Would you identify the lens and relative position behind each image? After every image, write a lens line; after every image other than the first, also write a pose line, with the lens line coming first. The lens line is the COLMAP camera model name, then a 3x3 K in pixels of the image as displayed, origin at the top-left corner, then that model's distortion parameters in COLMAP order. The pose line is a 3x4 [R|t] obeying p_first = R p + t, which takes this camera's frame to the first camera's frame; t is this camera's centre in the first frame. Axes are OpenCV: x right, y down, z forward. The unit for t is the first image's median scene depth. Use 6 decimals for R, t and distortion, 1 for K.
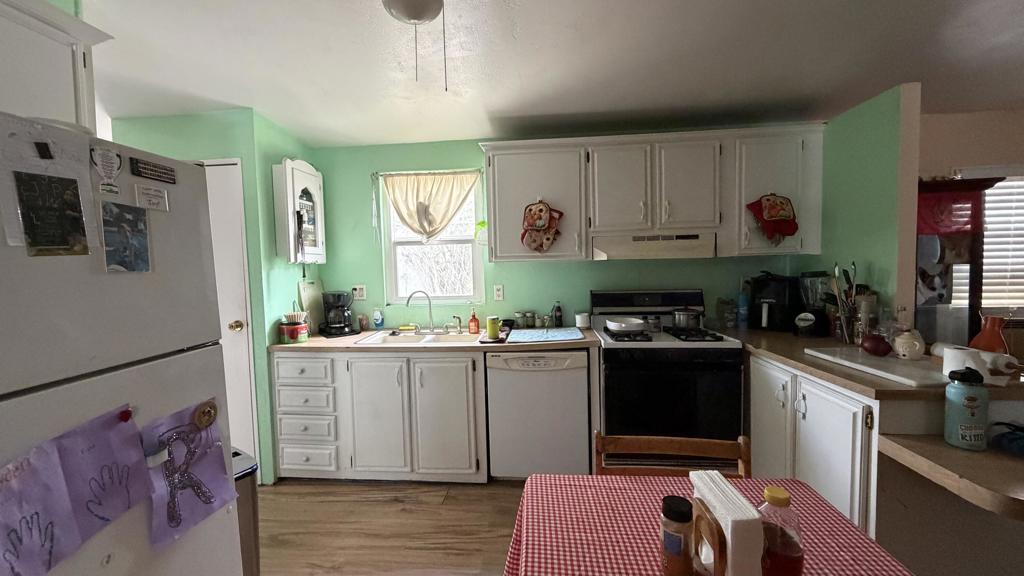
lens RADIAL K [[404.3, 0, 506.9], [0, 404.3, 288.3], [0, 0, 1]] dist [0.002908, 0.000091]
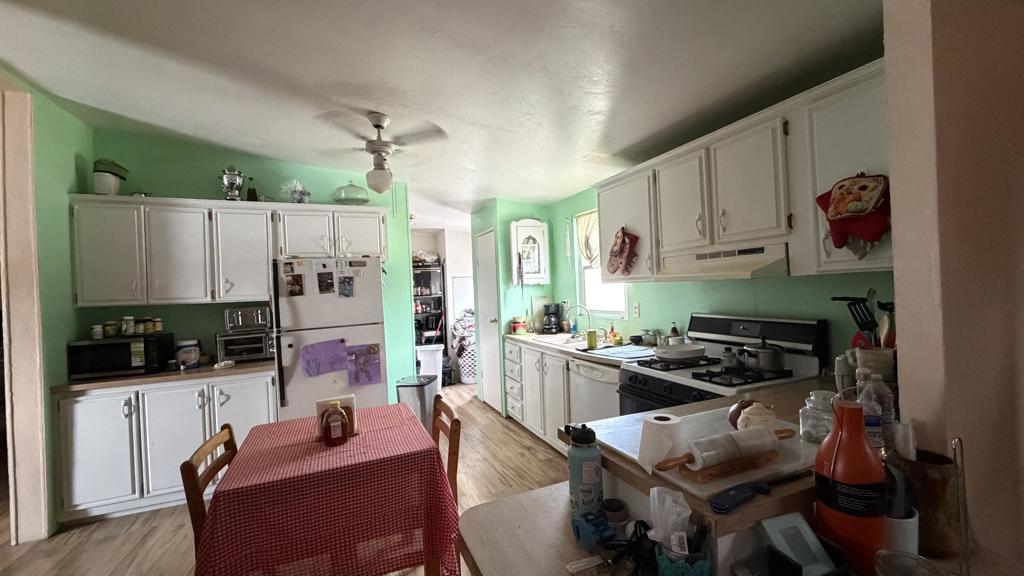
lens RADIAL K [[404.3, 0, 510.7], [0, 404.3, 287.3], [0, 0, 1]] dist [0.002908, 0.000091]
pose [[0.479785, 0.001523, -0.877385, 0.914544], [-0.017601, 0.999814, -0.007889, -0.042399], [0.877210, 0.019228, 0.479722, 0.217177]]
